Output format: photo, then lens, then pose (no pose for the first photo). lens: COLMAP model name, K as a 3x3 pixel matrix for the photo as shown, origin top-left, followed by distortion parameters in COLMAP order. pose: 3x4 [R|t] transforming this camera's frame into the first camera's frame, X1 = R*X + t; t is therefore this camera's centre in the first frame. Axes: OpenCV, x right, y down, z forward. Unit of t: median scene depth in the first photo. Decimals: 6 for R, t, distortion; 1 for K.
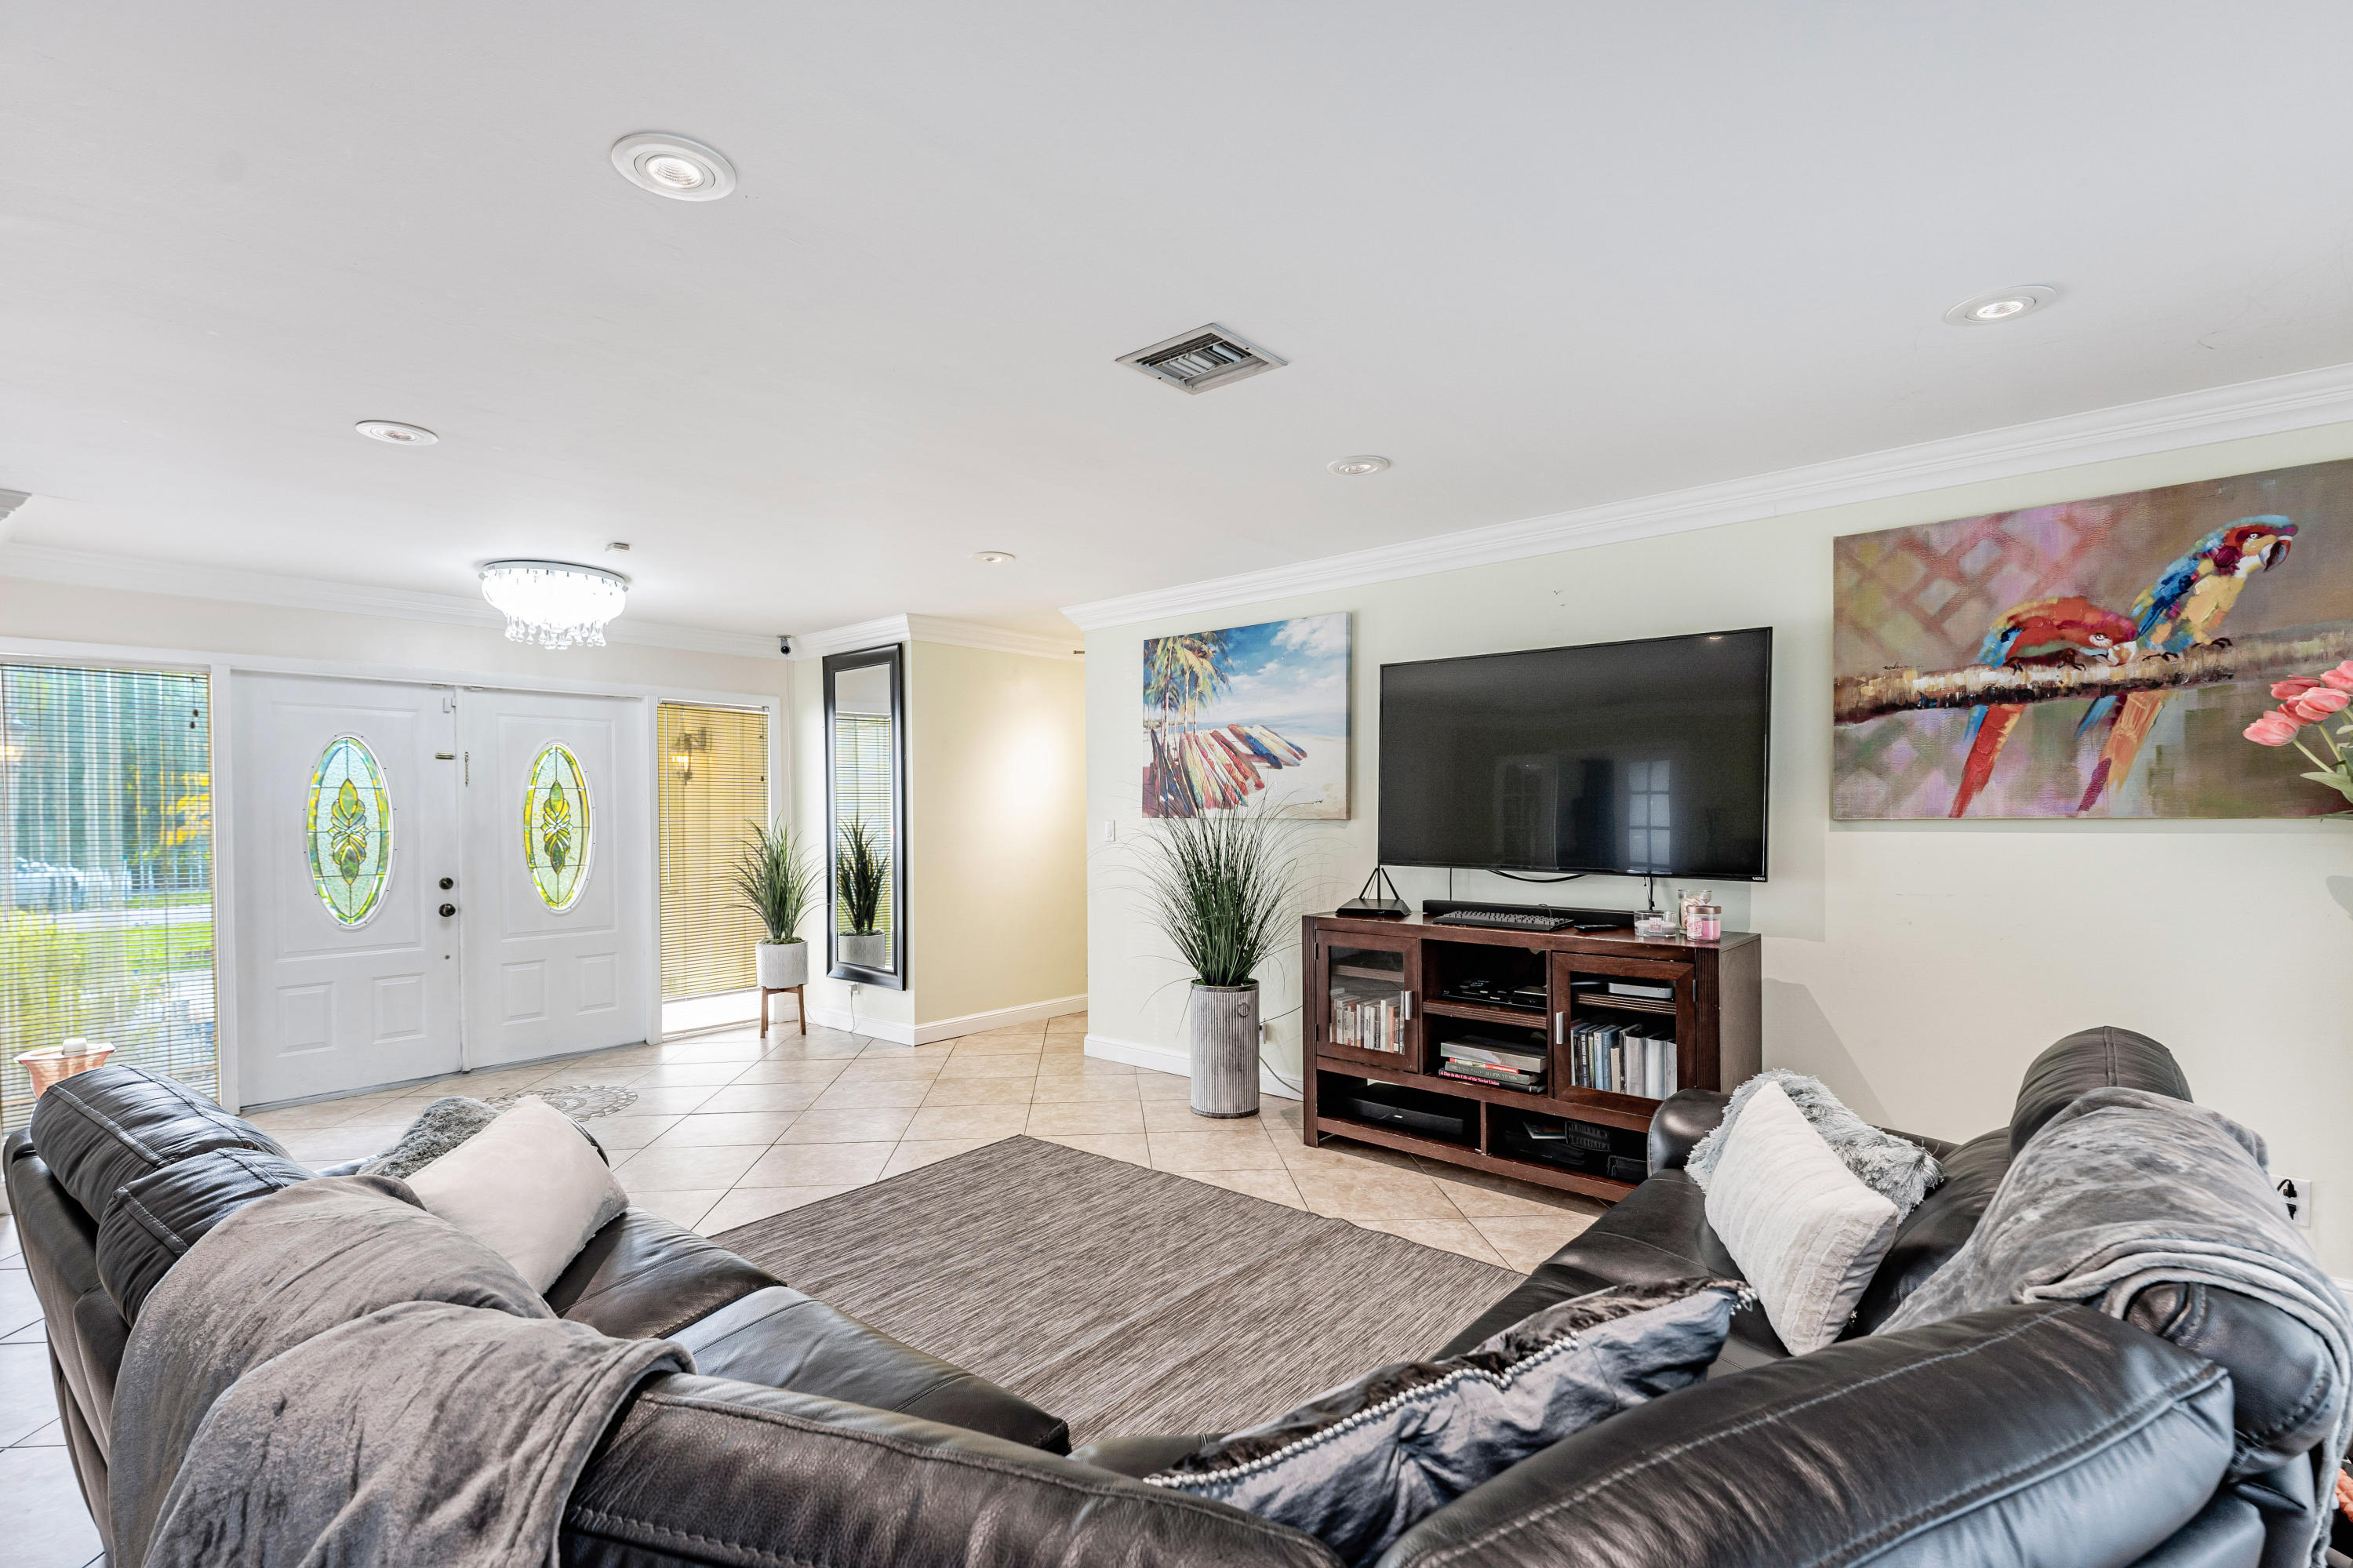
lens RADIAL K [[1065.9, 0, 1175.8], [0, 1065.9, 829.1], [0, 0, 1]] dist [0.014228, -0.002095]
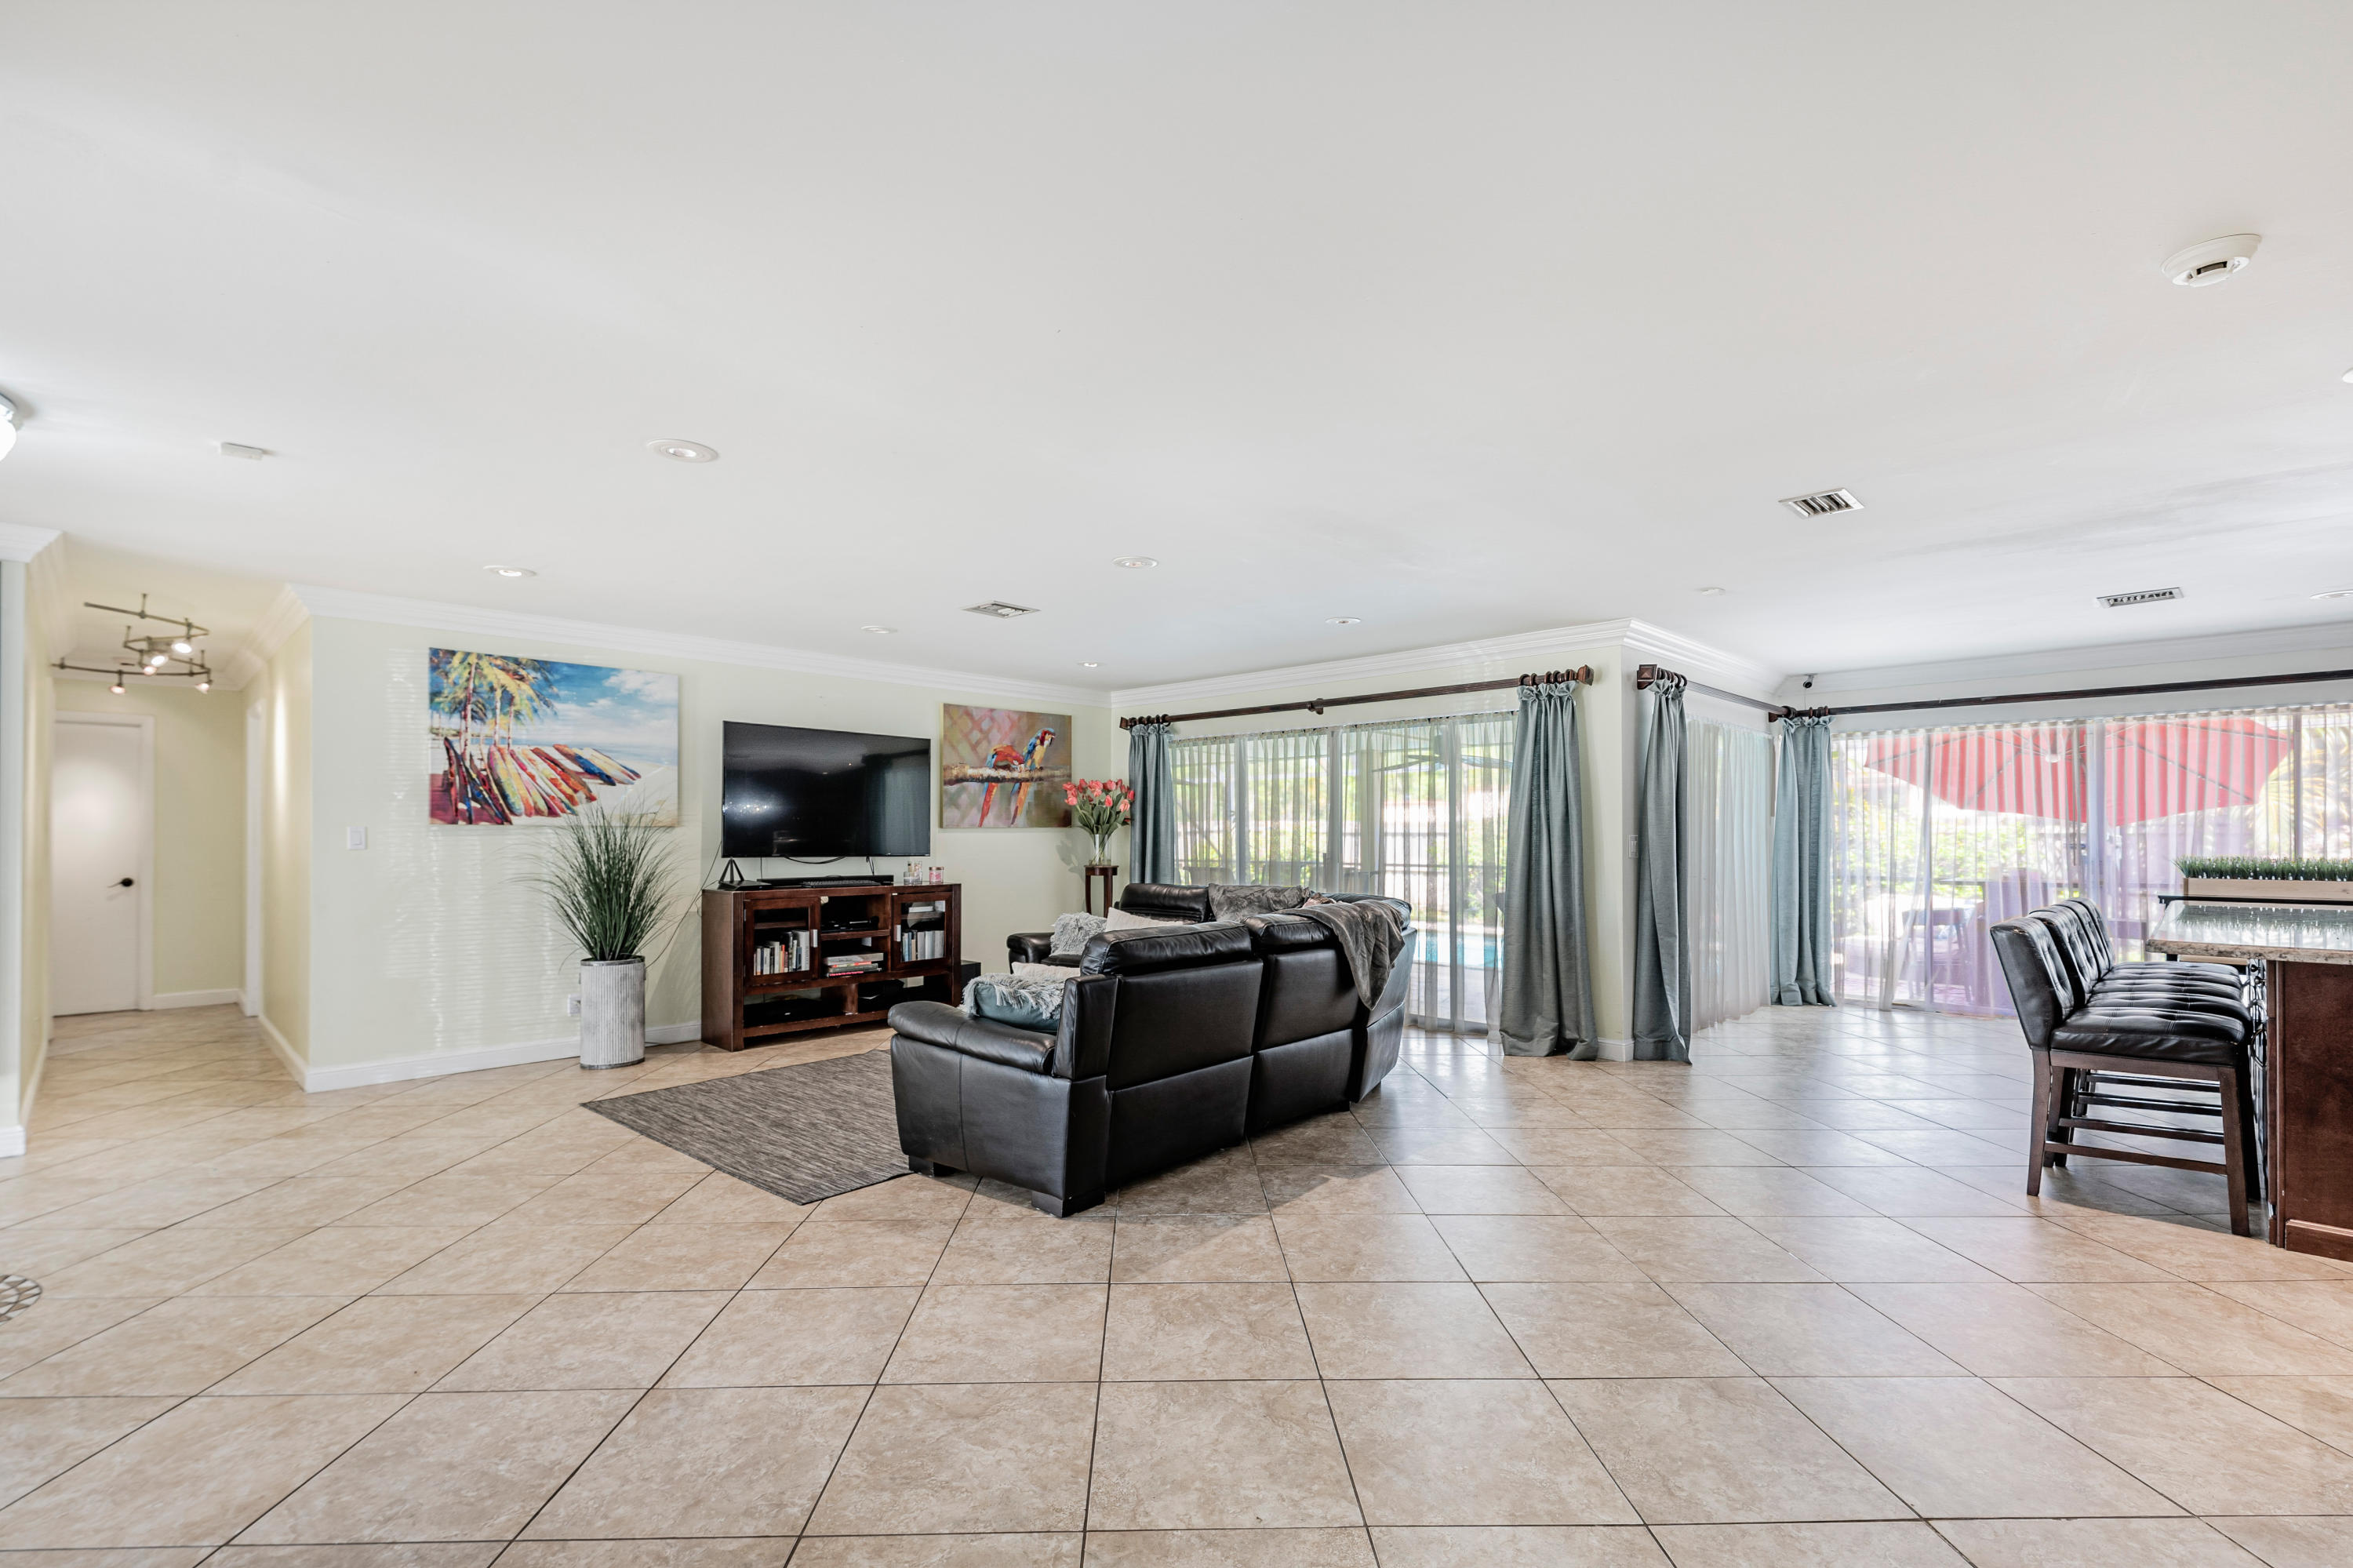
lens RADIAL K [[1043.1, 0, 1182.6], [0, 1043.1, 835.1], [0, 0, 1]] dist [0.024491, -0.010946]
pose [[0.056020, 0.006307, 0.998410, -1.086237], [0.018558, 0.999801, -0.007357, 0.022307], [-0.998257, 0.018941, 0.055892, 0.266375]]
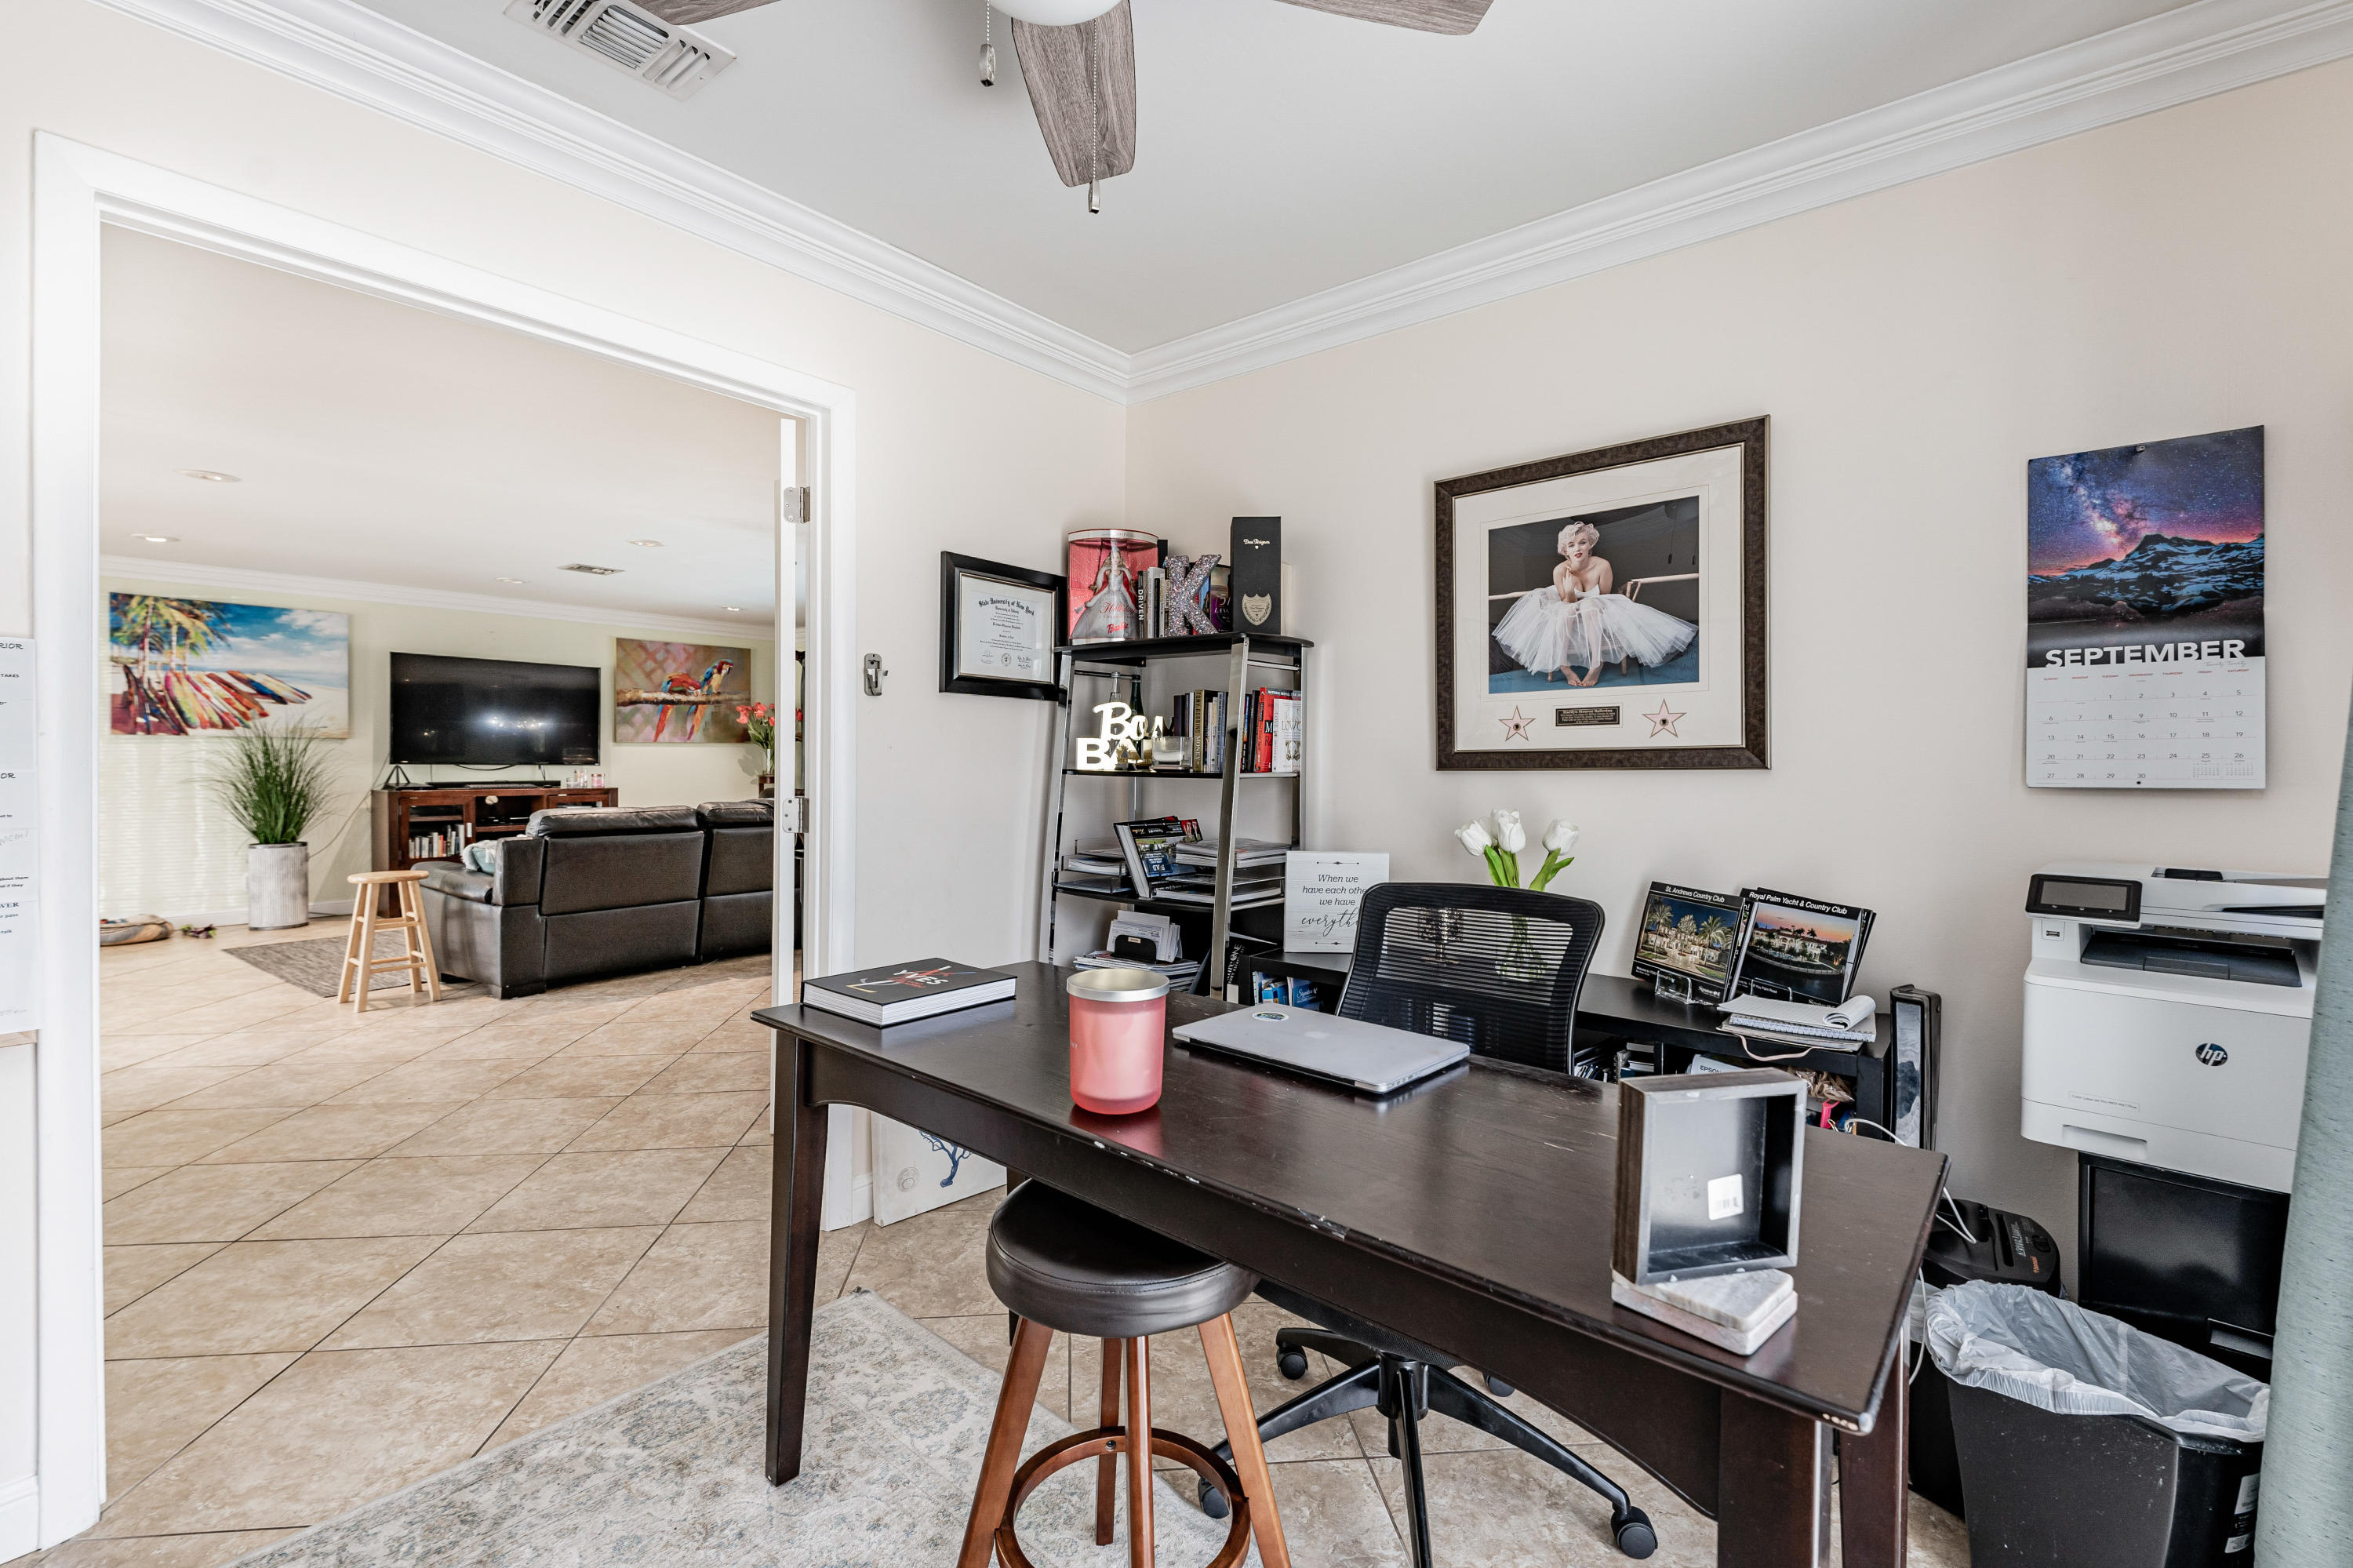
lens RADIAL K [[1043.1, 0, 1184.0], [0, 1043.1, 776.4], [0, 0, 1]] dist [0.024491, -0.010946]
pose [[-0.017443, -0.011093, 0.999786, -1.436998], [0.013129, 0.999850, 0.011323, 0.046297], [-0.999762, 0.013324, -0.017295, -0.262884]]
